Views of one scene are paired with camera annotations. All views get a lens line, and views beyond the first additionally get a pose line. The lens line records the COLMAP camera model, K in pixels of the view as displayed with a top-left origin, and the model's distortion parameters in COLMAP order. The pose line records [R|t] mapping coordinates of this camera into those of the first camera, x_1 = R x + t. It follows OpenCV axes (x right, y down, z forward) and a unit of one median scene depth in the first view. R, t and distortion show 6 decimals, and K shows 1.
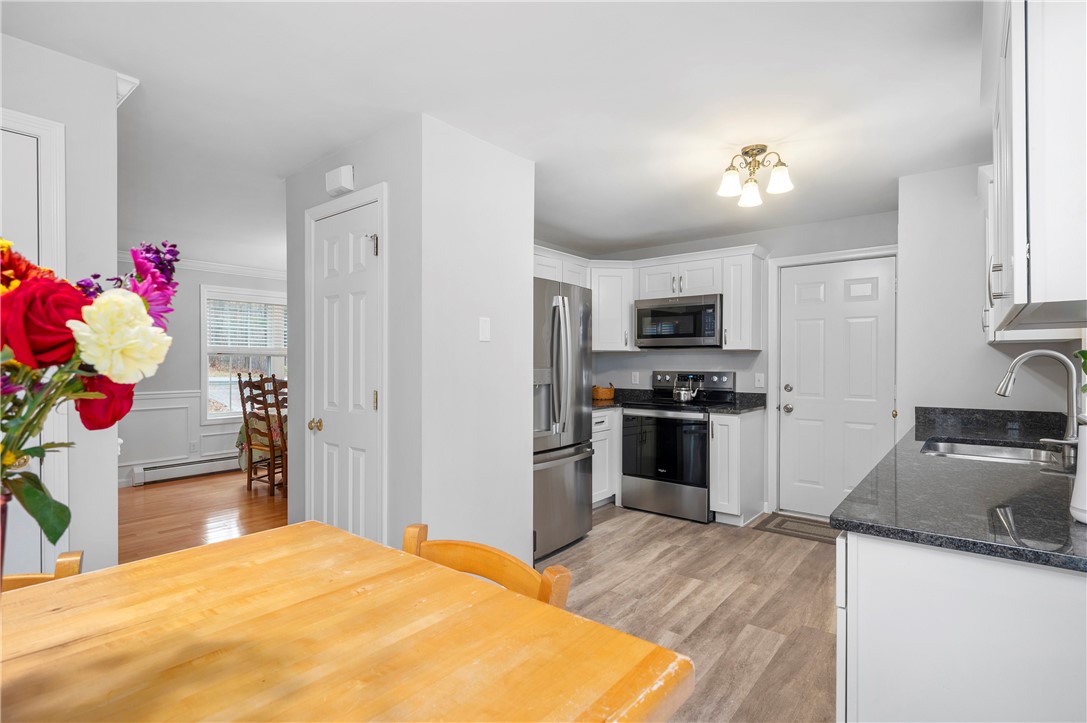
lens RADIAL K [[537.5, 0, 543.5], [0, 537.5, 361.5], [0, 0, 1]] dist [-0.000936, -0.000083]
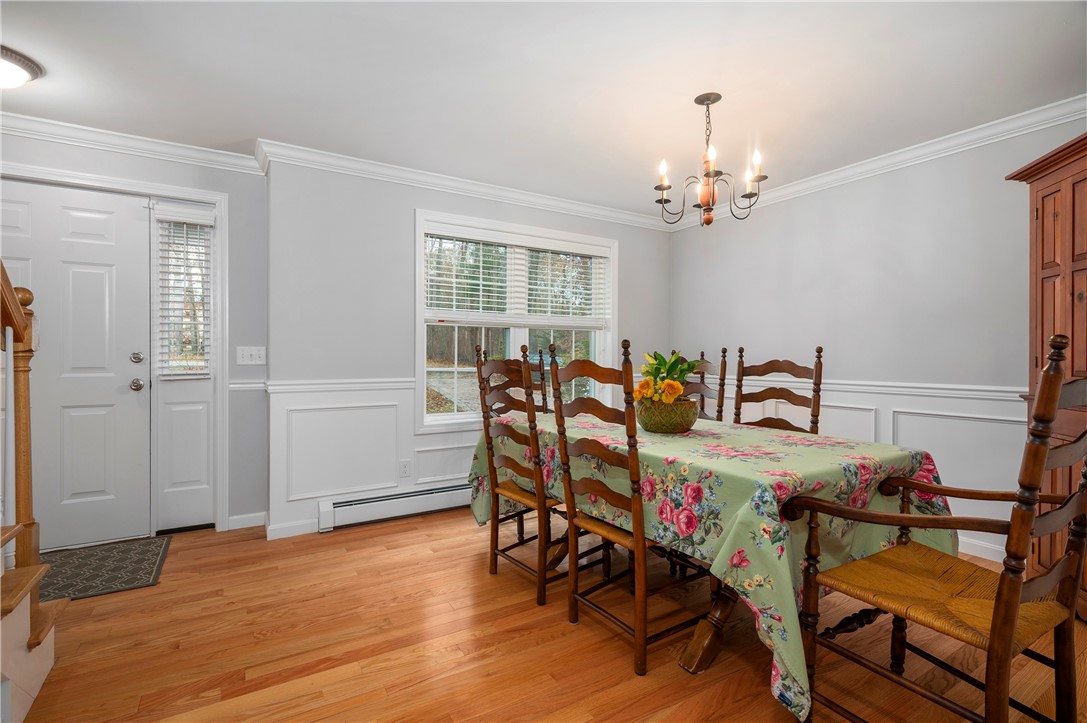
lens RADIAL K [[515.9, 0, 543.5], [0, 515.9, 361.5], [0, 0, 1]] dist [0.000369, 0.000012]
pose [[0.941384, 0.006579, -0.337273, -0.334841], [-0.003771, 0.999953, 0.008979, 0.031968], [0.337316, -0.007180, 0.941364, 0.549367]]
